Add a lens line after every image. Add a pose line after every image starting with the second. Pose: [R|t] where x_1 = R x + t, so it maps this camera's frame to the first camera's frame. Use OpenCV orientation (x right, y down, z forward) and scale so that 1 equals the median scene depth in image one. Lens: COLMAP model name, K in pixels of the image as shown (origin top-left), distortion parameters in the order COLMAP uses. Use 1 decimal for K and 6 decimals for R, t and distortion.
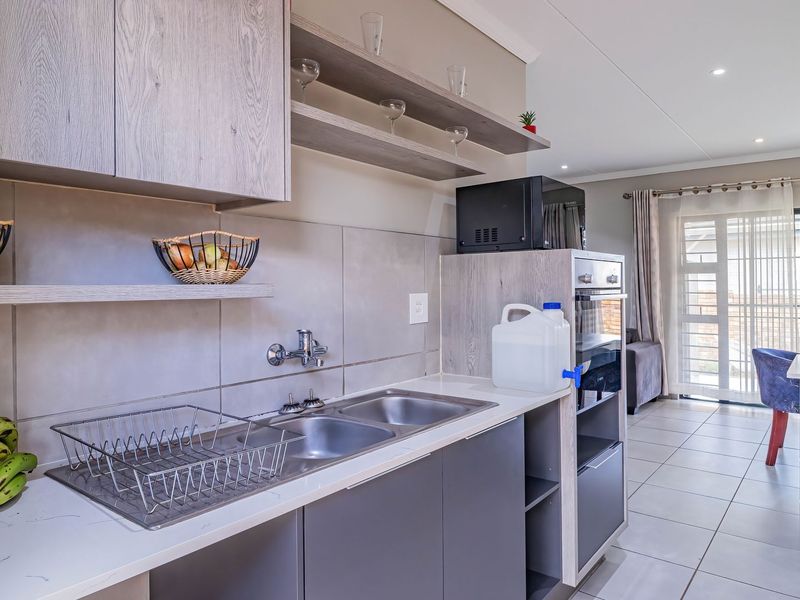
lens RADIAL K [[548.9, 0, 397.5], [0, 548.9, 297.4], [0, 0, 1]] dist [-0.007359, -0.005554]
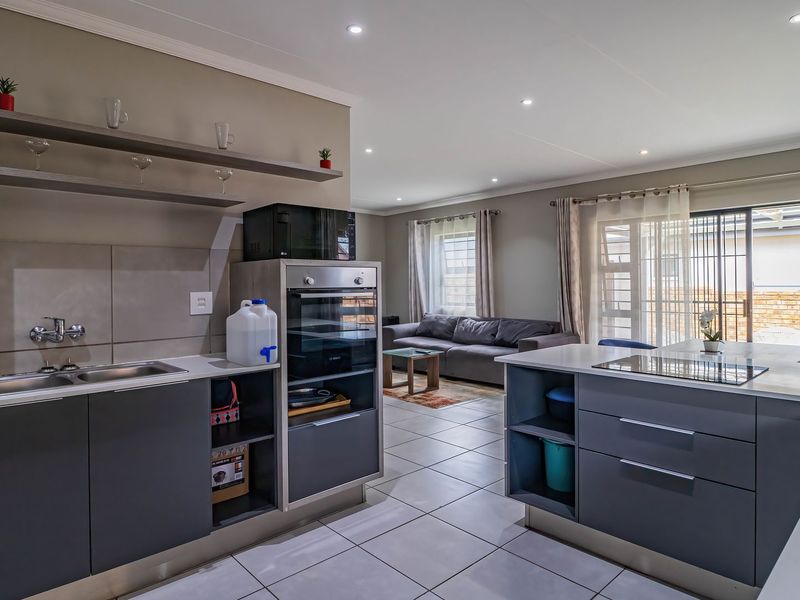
lens RADIAL K [[494.4, 0, 403.6], [0, 494.4, 295.4], [0, 0, 1]] dist [0.000046, -0.005757]
pose [[0.989405, 0.000769, -0.145183, 0.272546], [-0.000125, 0.999990, 0.004444, -0.001758], [0.145185, -0.004379, 0.989395, -0.050920]]
